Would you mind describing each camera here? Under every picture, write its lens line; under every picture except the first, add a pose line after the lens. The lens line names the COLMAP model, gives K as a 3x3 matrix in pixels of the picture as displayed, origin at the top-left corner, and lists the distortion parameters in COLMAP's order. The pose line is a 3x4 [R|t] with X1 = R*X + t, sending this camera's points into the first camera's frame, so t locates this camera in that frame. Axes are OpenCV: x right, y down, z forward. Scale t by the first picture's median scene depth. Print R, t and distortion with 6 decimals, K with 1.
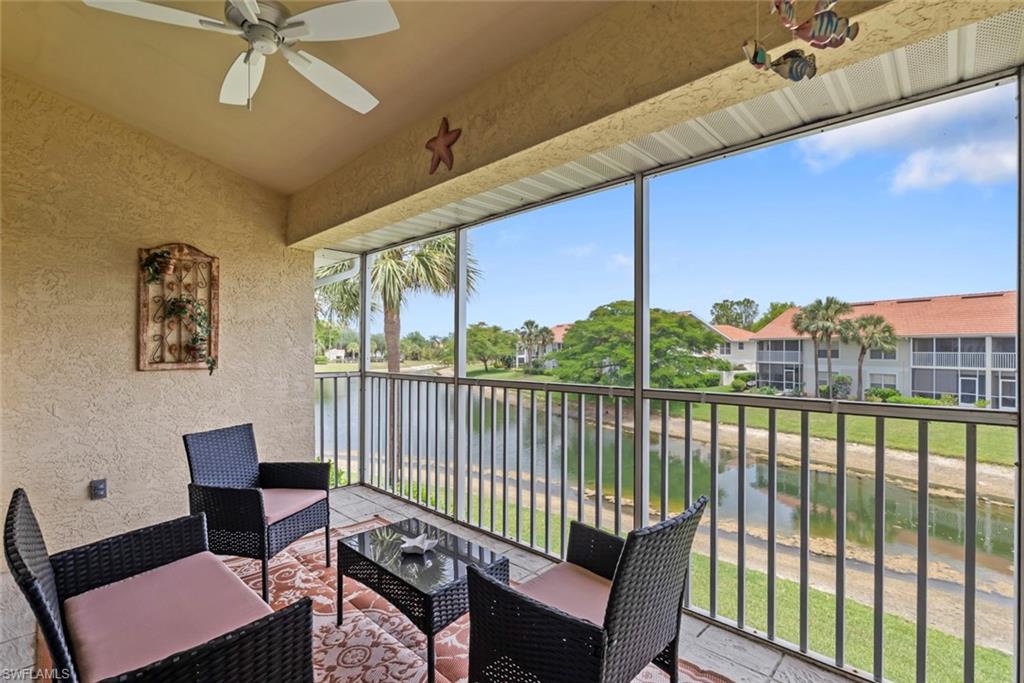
lens RADIAL K [[456.9, 0, 514.7], [0, 456.9, 344.5], [0, 0, 1]] dist [-0.000967, 0.000691]
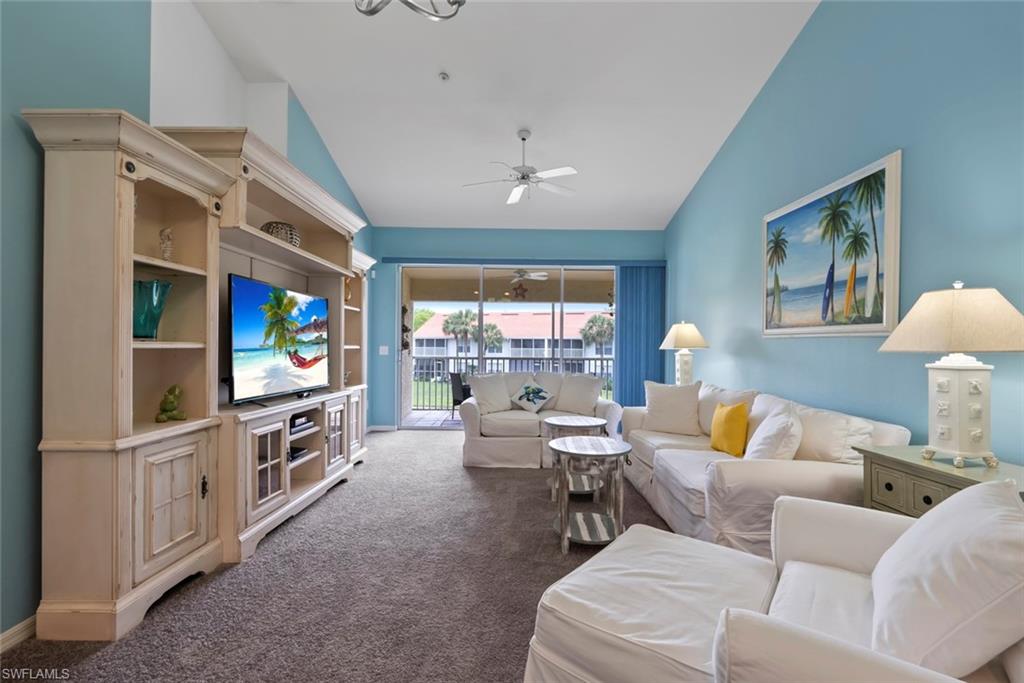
lens RADIAL K [[456.6, 0, 513.2], [0, 456.6, 342.3], [0, 0, 1]] dist [-0.000545, -0.000006]
pose [[0.719634, 0.011114, 0.694264, -0.497171], [-0.014601, 0.999893, -0.000872, -0.004295], [-0.694200, -0.009510, 0.719720, -0.290826]]
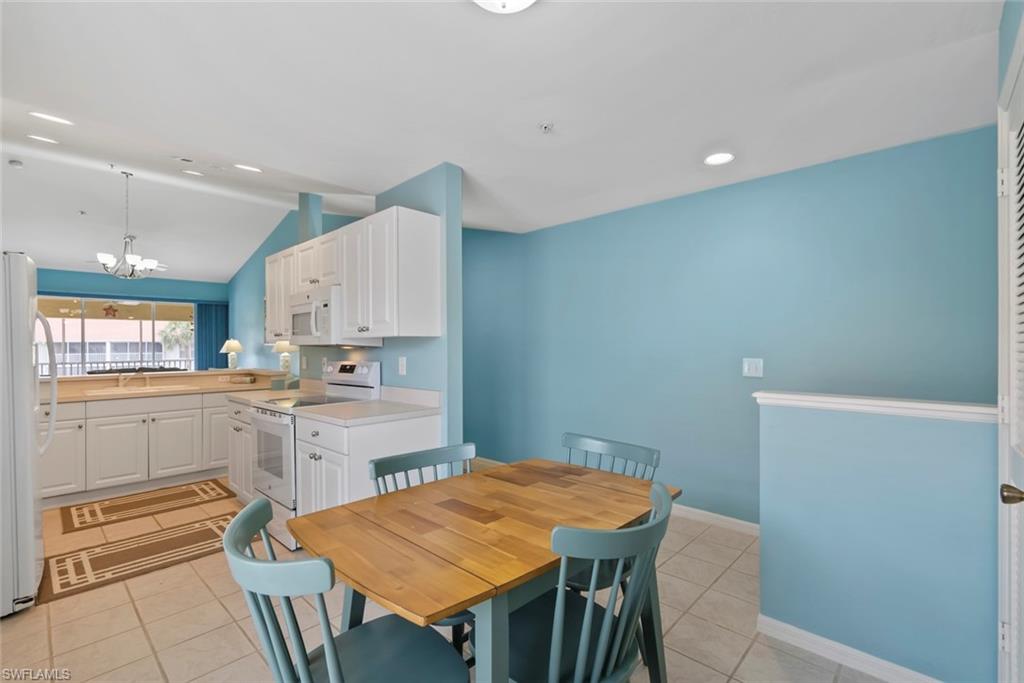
lens RADIAL K [[459.2, 0, 511.4], [0, 459.2, 344.9], [0, 0, 1]] dist [0.000319, 0.000245]
pose [[-0.000623, 0.002557, 0.999997, -0.917502], [-0.000056, 0.999997, -0.002557, -0.011682], [-1.000000, -0.000058, -0.000623, -0.592730]]
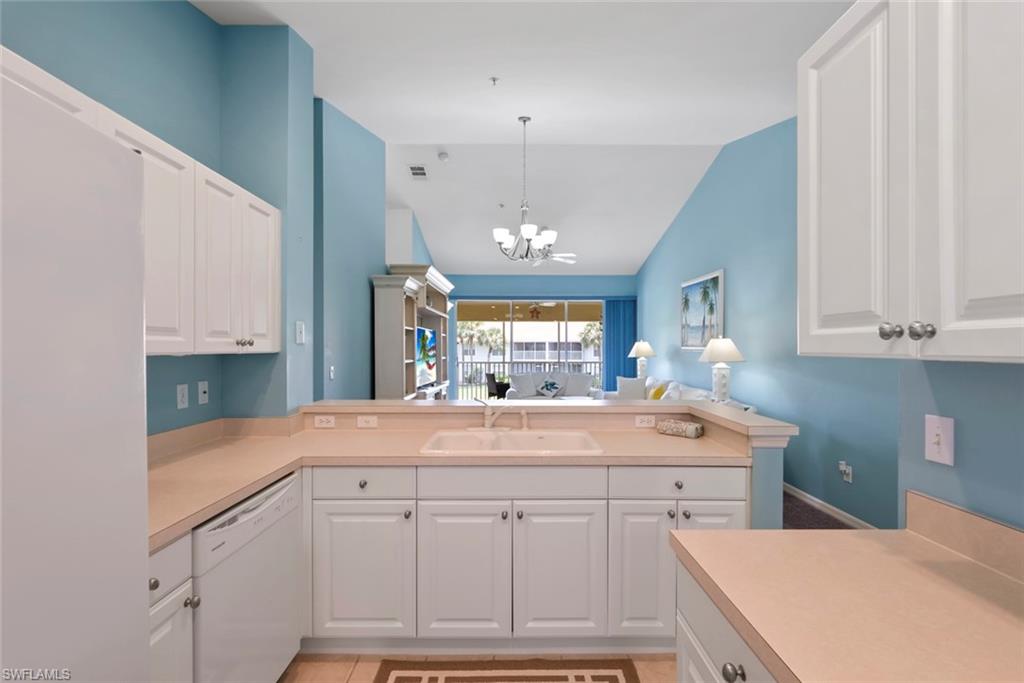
lens RADIAL K [[458.7, 0, 512.2], [0, 458.7, 344.3], [0, 0, 1]] dist [-0.002971, 0.000095]
pose [[0.719783, 0.004964, 0.694182, -0.694433], [-0.006393, 0.999979, -0.000522, -0.017058], [-0.694170, -0.004062, 0.719800, -0.443907]]
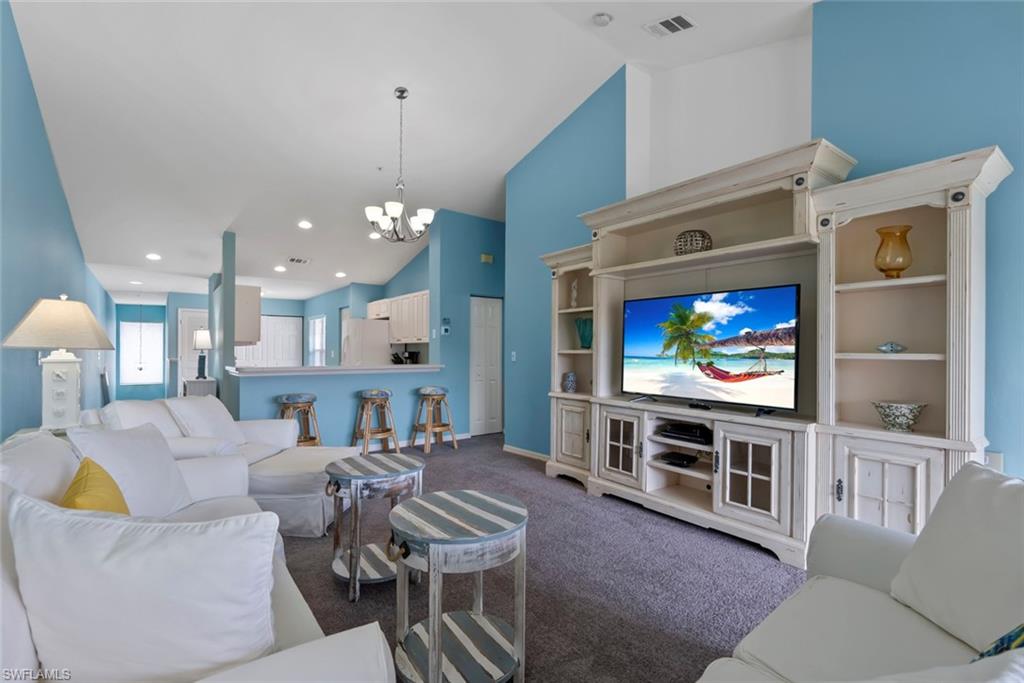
lens RADIAL K [[466.1, 0, 509.5], [0, 466.1, 353.2], [0, 0, 1]] dist [0.000221, 0.000078]
pose [[-0.159371, 0.002470, -0.987216, -0.127094], [0.004750, 0.999987, 0.001735, -0.001298], [0.987207, -0.004412, -0.159380, -0.068149]]
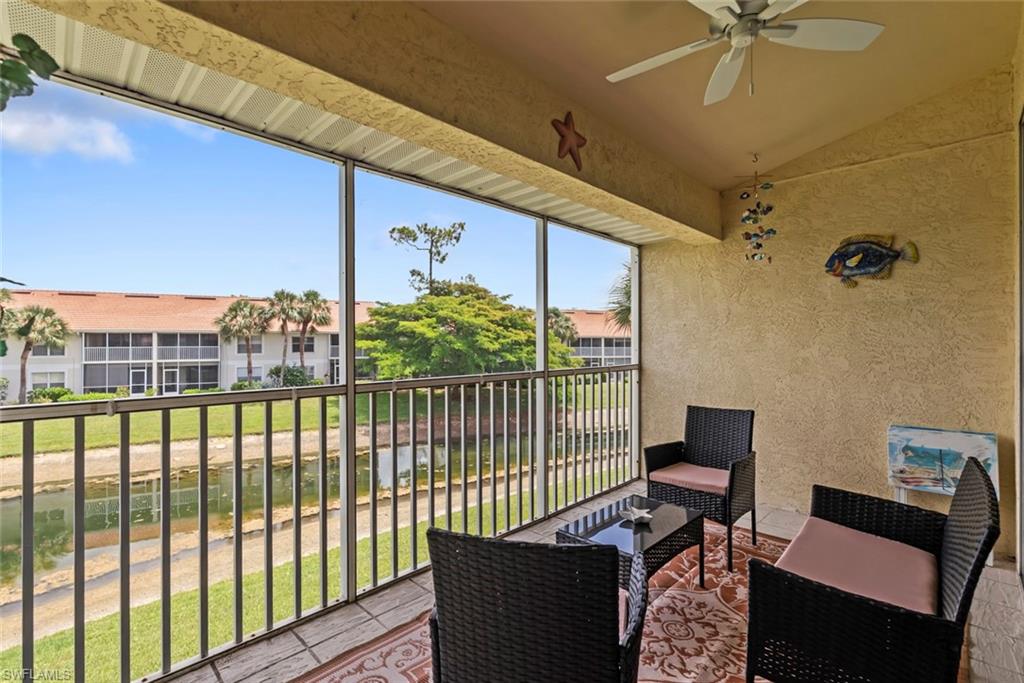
lens RADIAL K [[456.9, 0, 514.7], [0, 456.9, 344.5], [0, 0, 1]] dist [-0.000967, 0.000691]
pose [[0.015053, -0.005640, 0.999871, -0.211141], [-0.005130, 0.999970, 0.005718, 0.001665], [-0.999874, -0.005215, 0.015024, 0.200807]]
